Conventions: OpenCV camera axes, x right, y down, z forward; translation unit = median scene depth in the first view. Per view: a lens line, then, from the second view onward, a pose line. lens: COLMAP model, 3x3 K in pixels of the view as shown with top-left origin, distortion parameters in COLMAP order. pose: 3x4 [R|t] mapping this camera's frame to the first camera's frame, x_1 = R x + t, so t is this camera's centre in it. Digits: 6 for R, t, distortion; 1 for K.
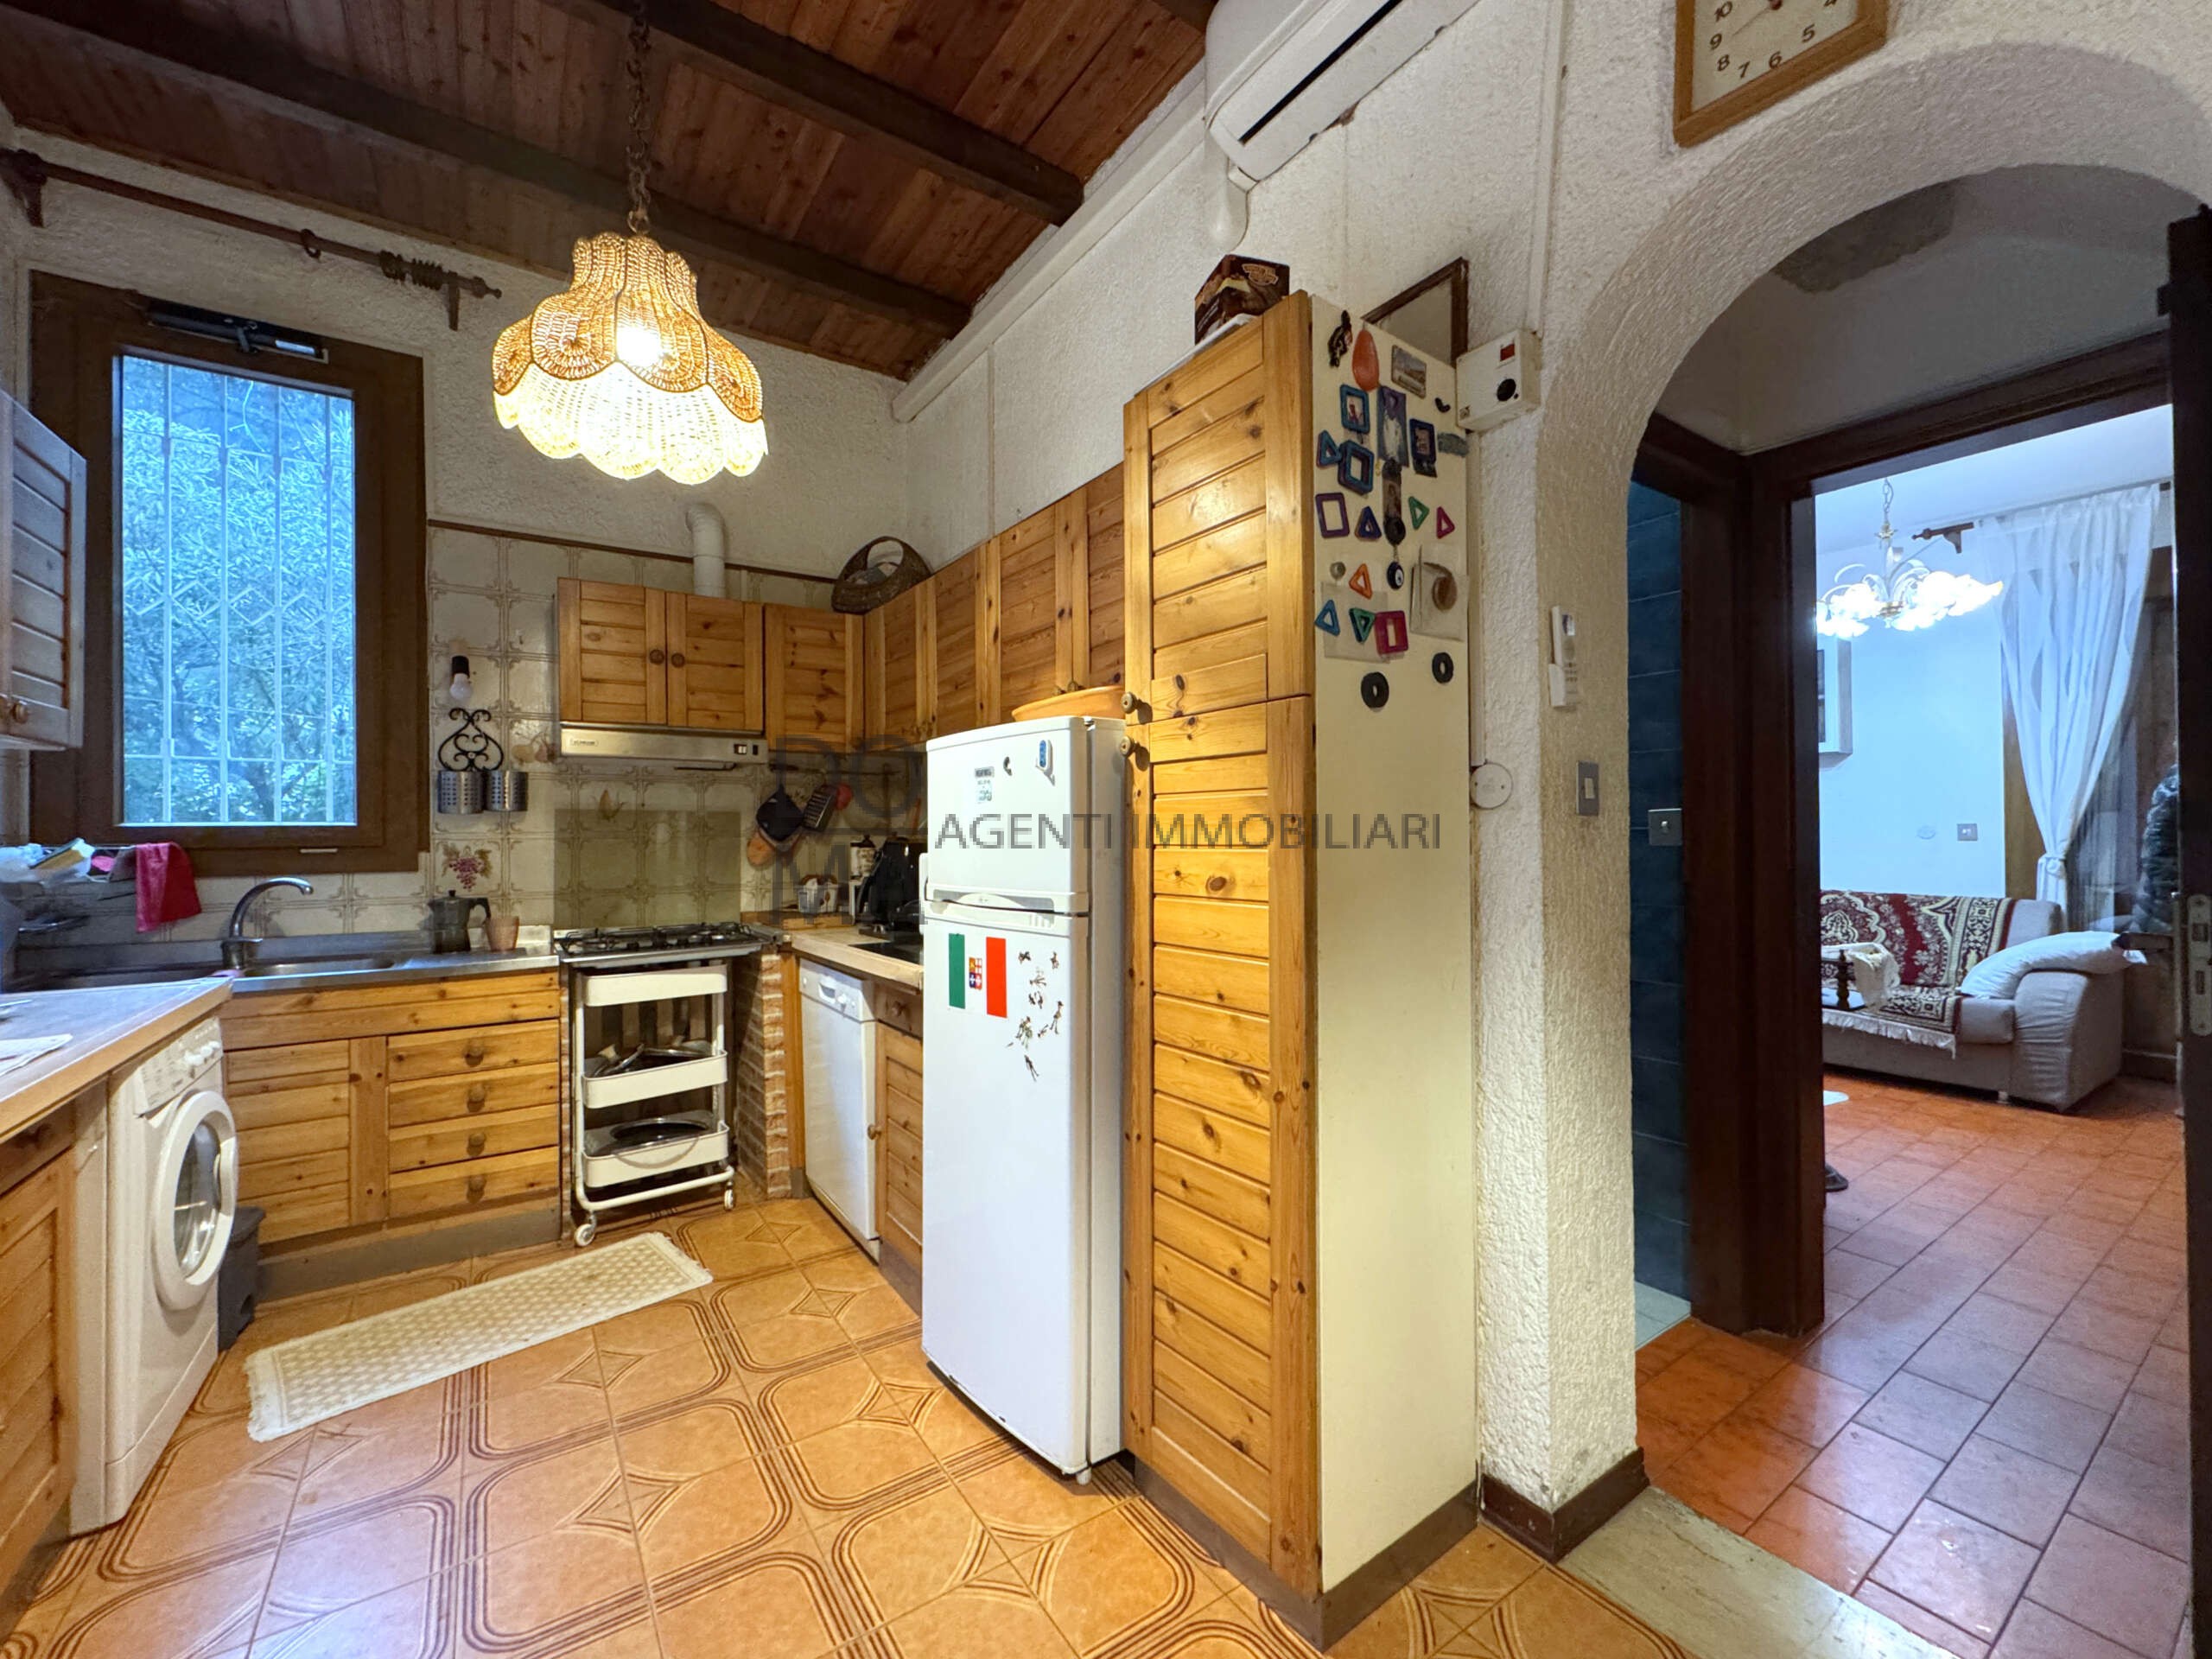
lens RADIAL K [[918.3, 0, 1104.8], [0, 918.3, 826.0], [0, 0, 1]] dist [-0.000559, 0.000248]
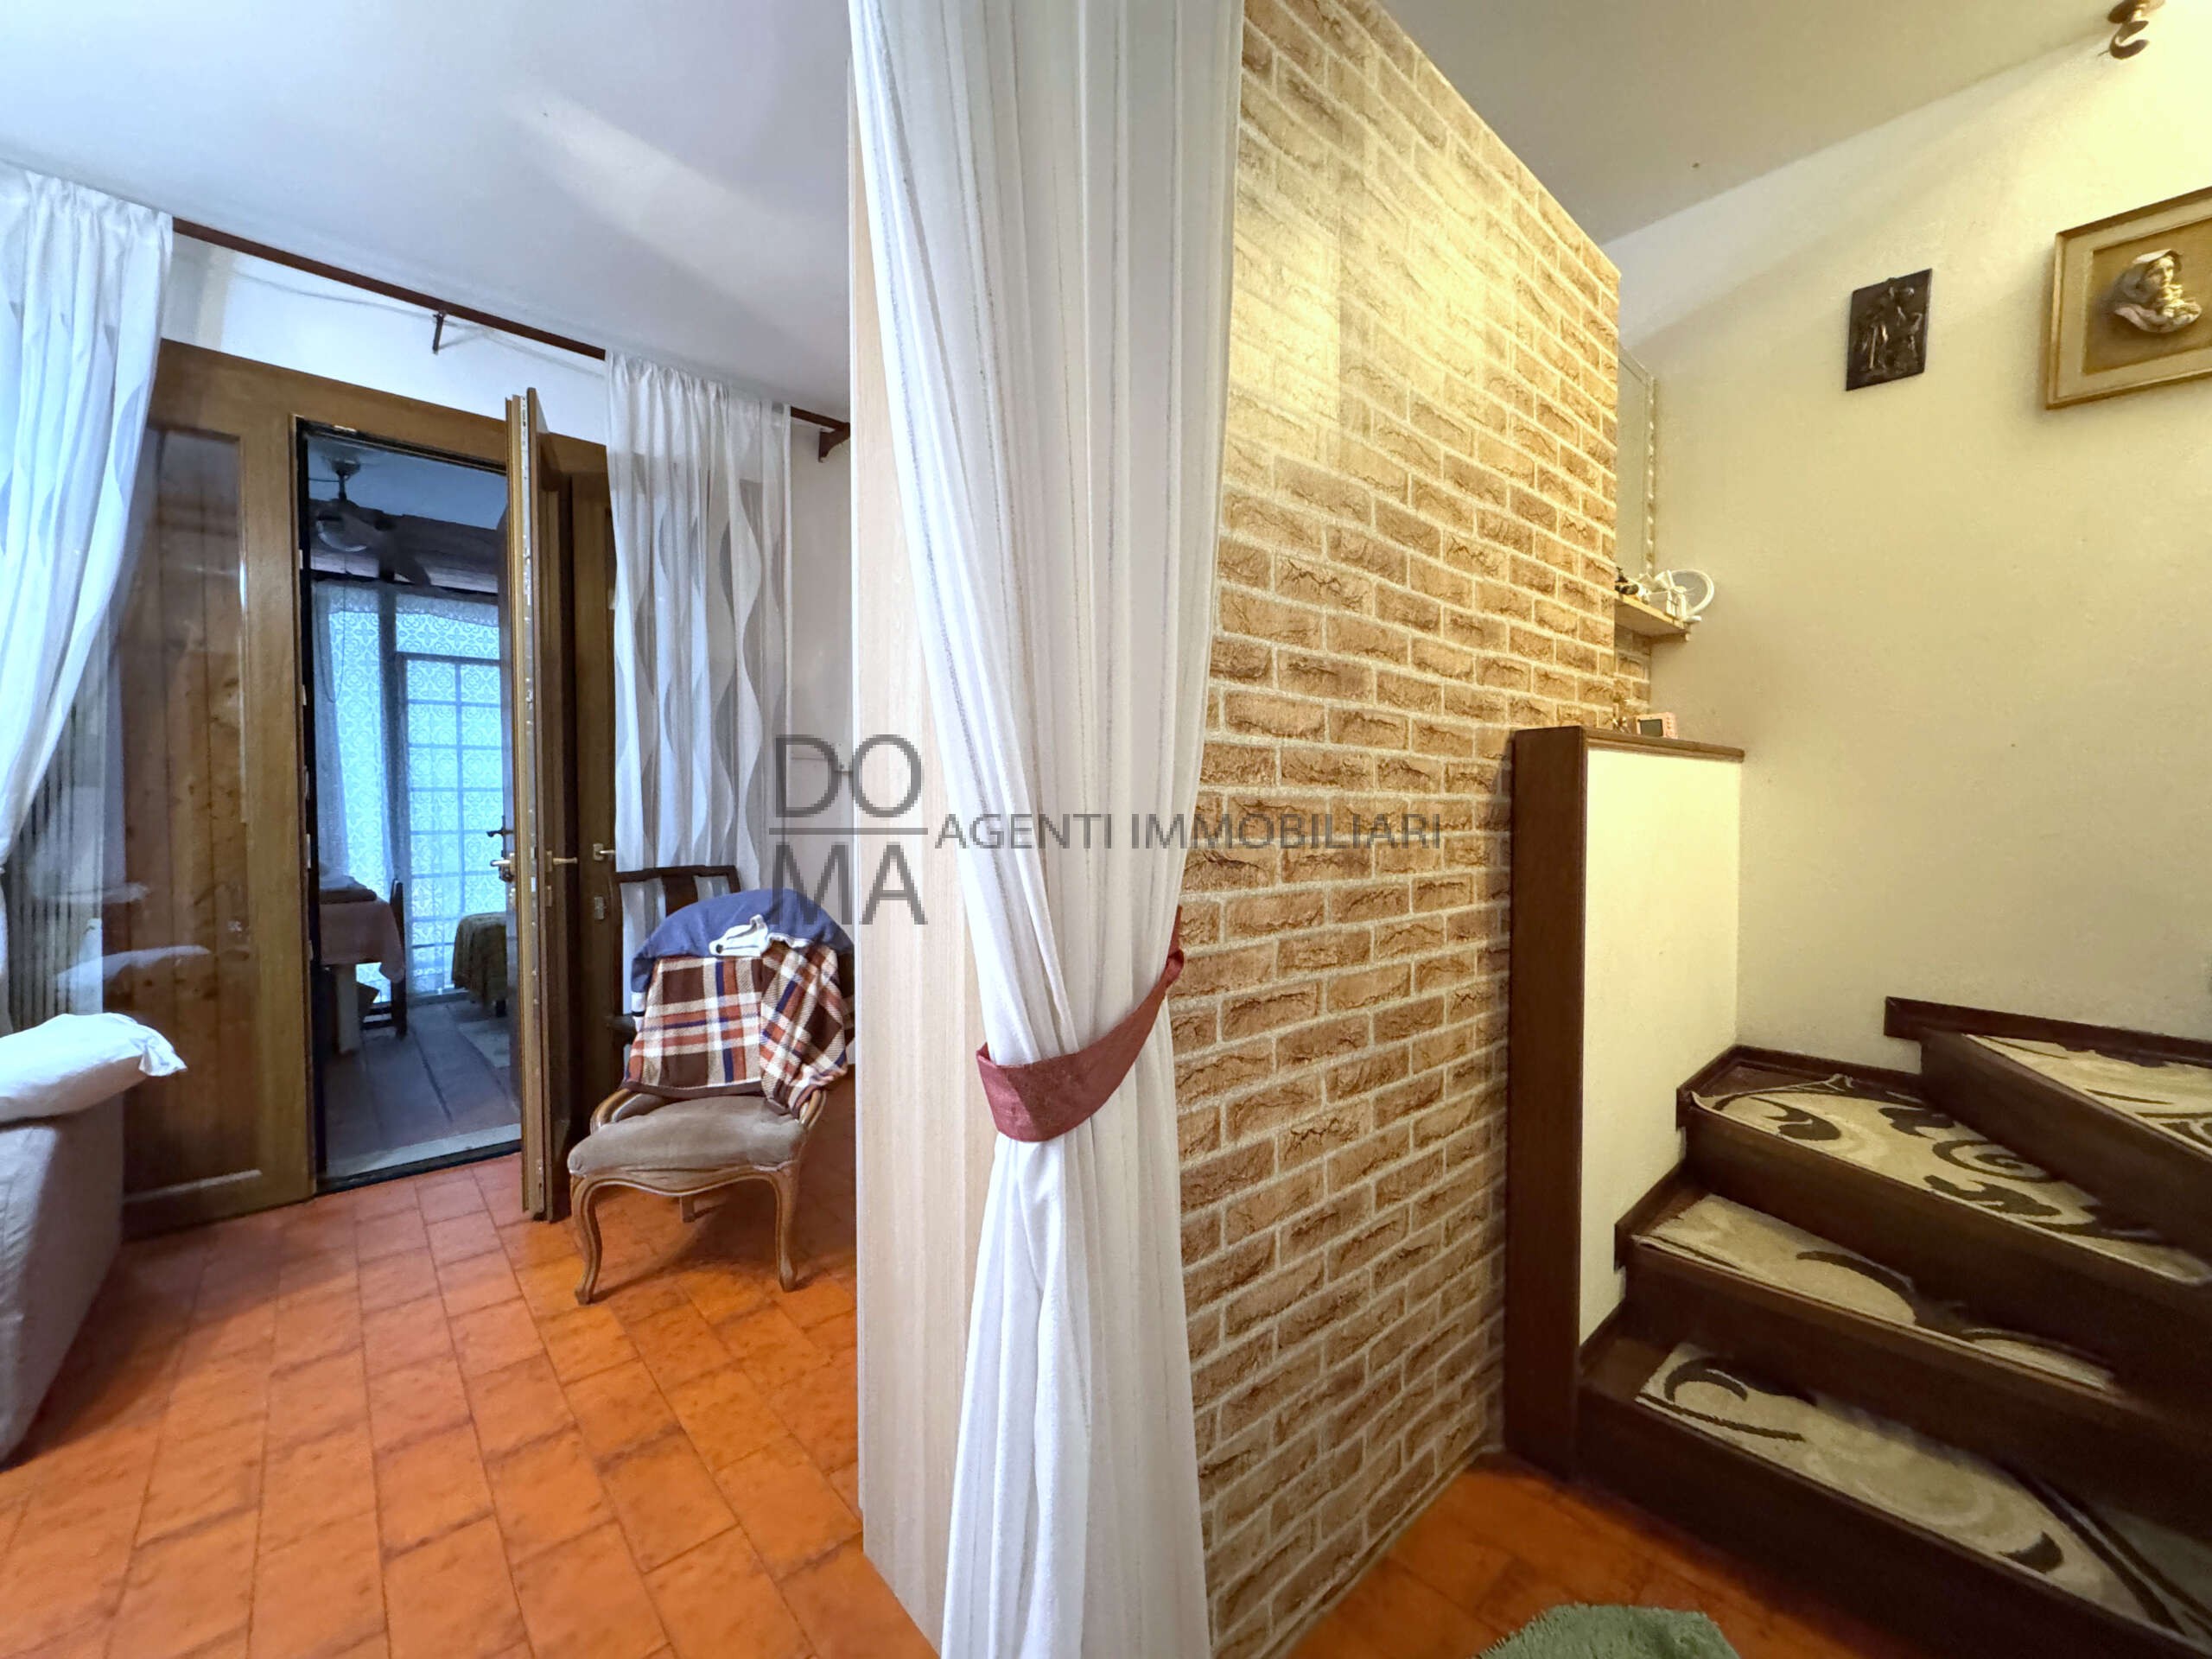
lens RADIAL K [[873.5, 0, 1106.0], [0, 873.5, 829.5], [0, 0, 1]] dist [-0.000177, -0.000717]
pose [[-0.136295, -0.019810, 0.990470, 0.465265], [-0.007934, 0.999790, 0.018904, -0.002222], [-0.990637, -0.005282, -0.136424, 0.441683]]
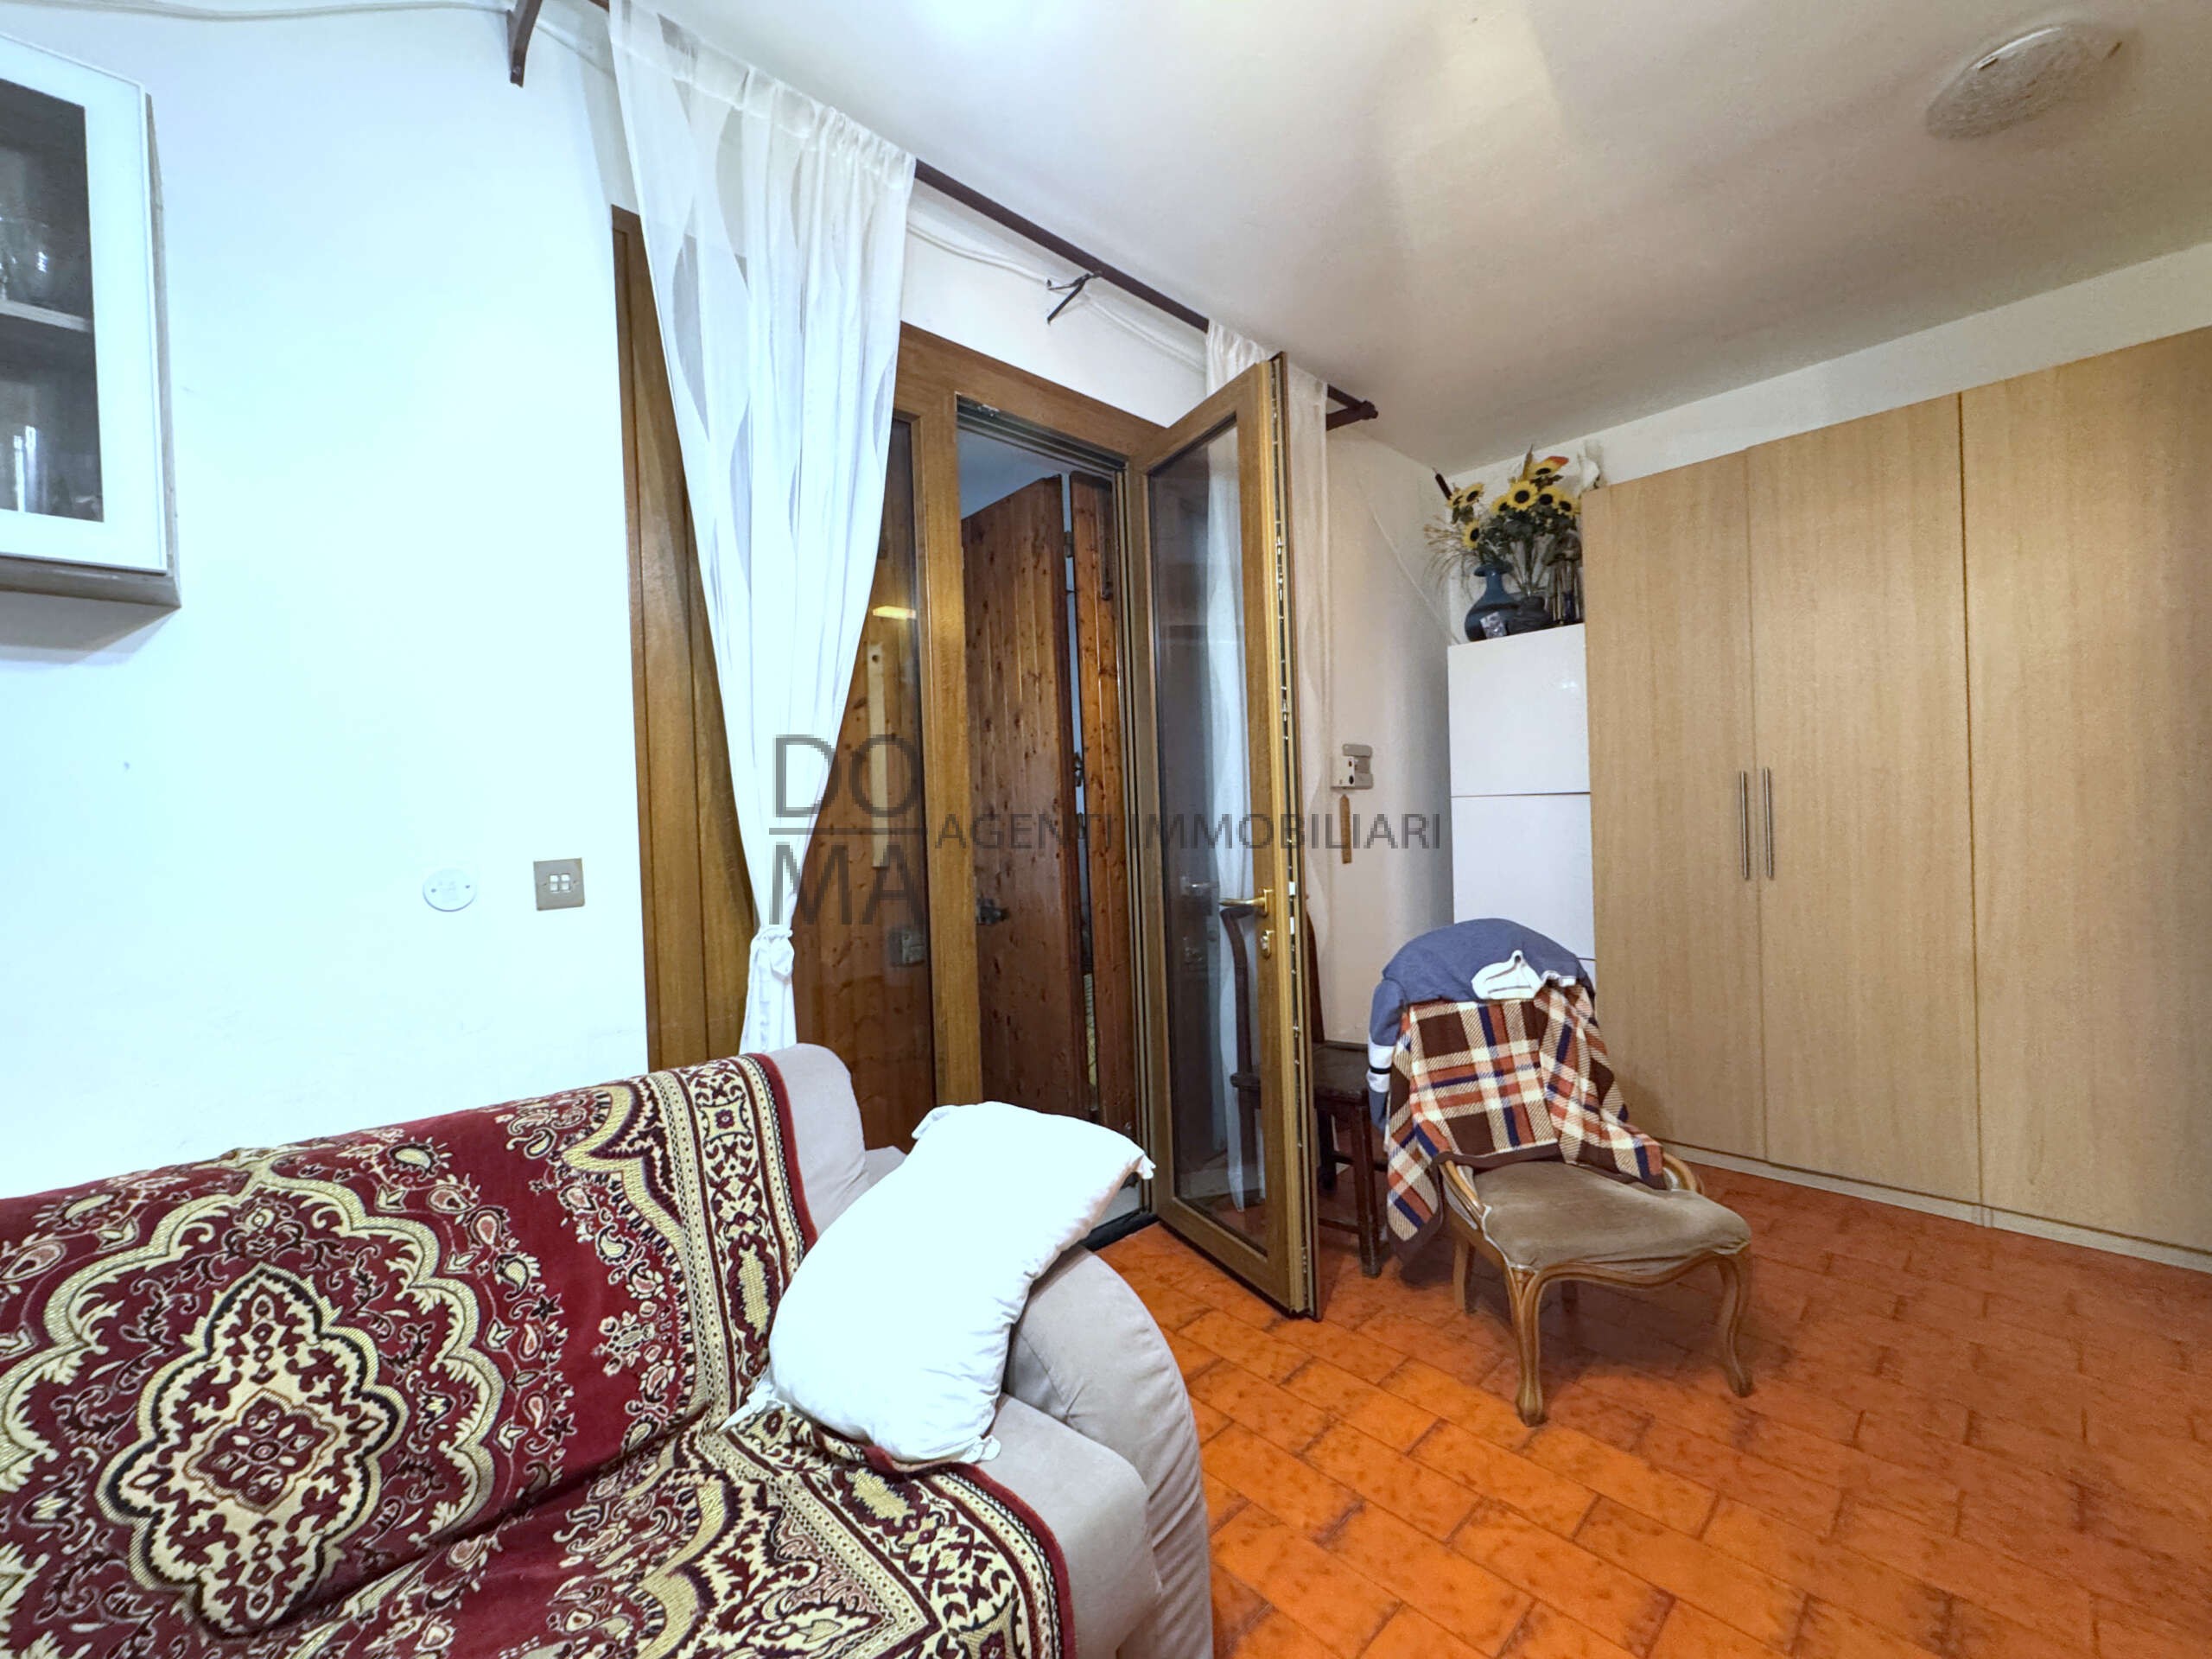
lens RADIAL K [[903.3, 0, 1103.3], [0, 903.3, 826.8], [0, 0, 1]] dist [0.000721, 0.000217]
pose [[-0.166219, 0.006685, 0.986066, 0.591141], [0.027585, 0.999617, -0.002127, -0.009126], [-0.985703, 0.026847, -0.166340, 0.894604]]
